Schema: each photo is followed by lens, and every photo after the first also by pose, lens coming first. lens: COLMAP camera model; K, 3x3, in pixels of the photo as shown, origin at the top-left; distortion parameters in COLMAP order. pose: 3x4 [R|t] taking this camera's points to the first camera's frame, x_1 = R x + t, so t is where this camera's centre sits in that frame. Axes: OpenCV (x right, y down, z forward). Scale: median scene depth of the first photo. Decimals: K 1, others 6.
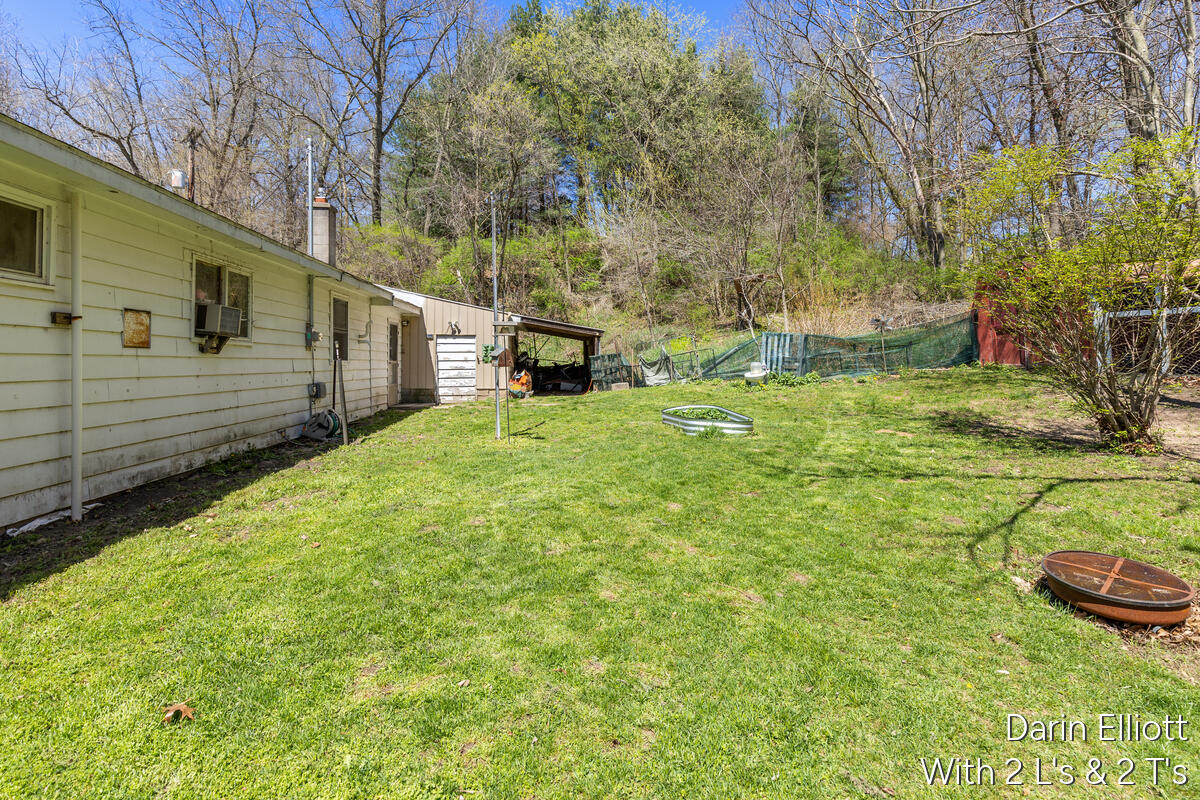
lens RADIAL K [[569.5, 0, 626.4], [0, 569.5, 341.8], [0, 0, 1]] dist [-0.003373, -0.000622]
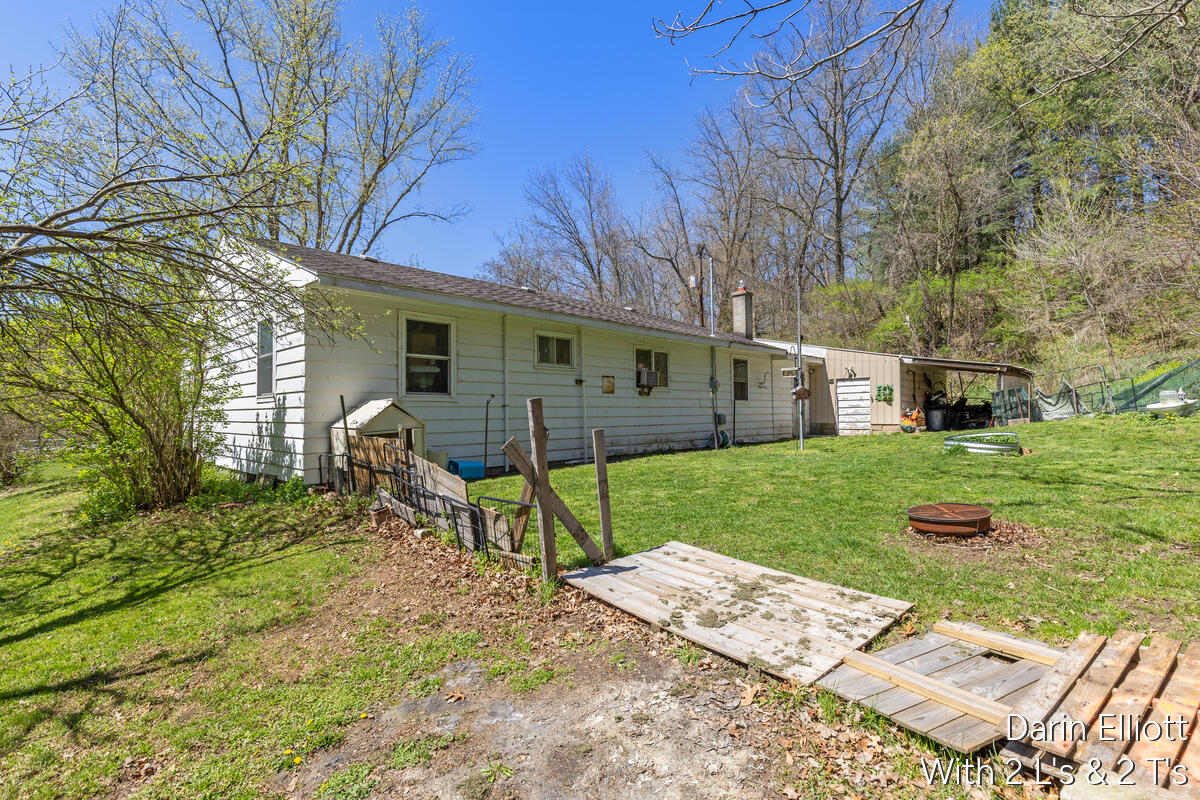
lens RADIAL K [[569.5, 0, 599.1], [0, 569.5, 402.5], [0, 0, 1]] dist [-0.003373, -0.000622]
pose [[0.612583, -0.024430, -0.790029, 0.424196], [0.041038, 0.999157, 0.000924, 0.021162], [0.789340, -0.032988, 0.613069, -0.189724]]
